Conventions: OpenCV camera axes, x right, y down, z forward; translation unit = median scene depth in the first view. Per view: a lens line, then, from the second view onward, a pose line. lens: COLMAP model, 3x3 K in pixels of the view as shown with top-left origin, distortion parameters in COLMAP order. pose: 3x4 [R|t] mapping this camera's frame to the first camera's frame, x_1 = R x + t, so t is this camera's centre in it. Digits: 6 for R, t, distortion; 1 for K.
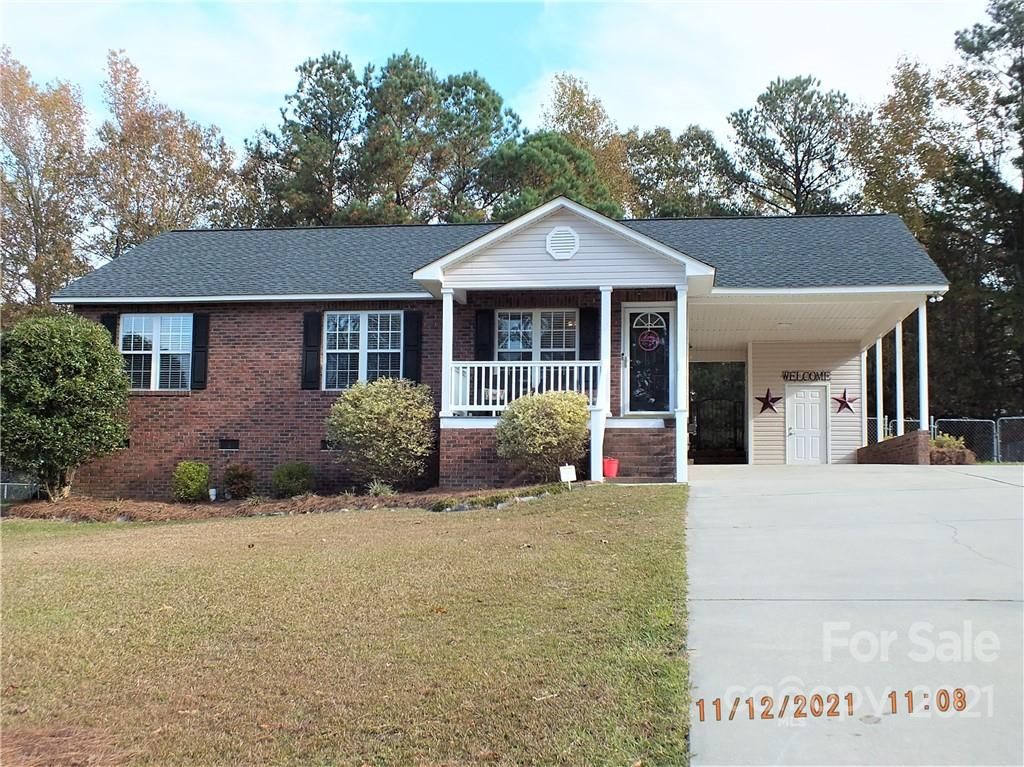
lens RADIAL K [[1106.6, 0, 504.7], [0, 1106.6, 389.9], [0, 0, 1]] dist [-0.082632, 0.000000]
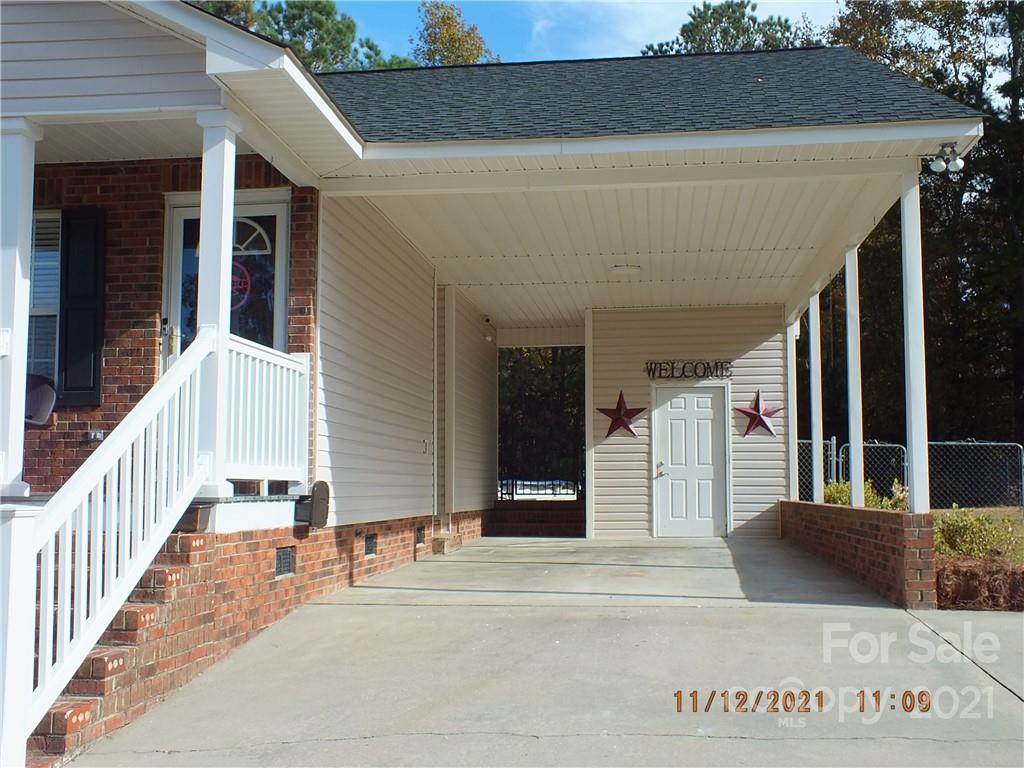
lens RADIAL K [[1106.6, 0, 519.3], [0, 1106.6, 376.9], [0, 0, 1]] dist [-0.082632, 0.000000]
pose [[0.998970, -0.017092, 0.042037, 0.165698], [0.017617, 0.999771, -0.012144, -0.003543], [-0.041820, 0.012872, 0.999042, 0.449081]]
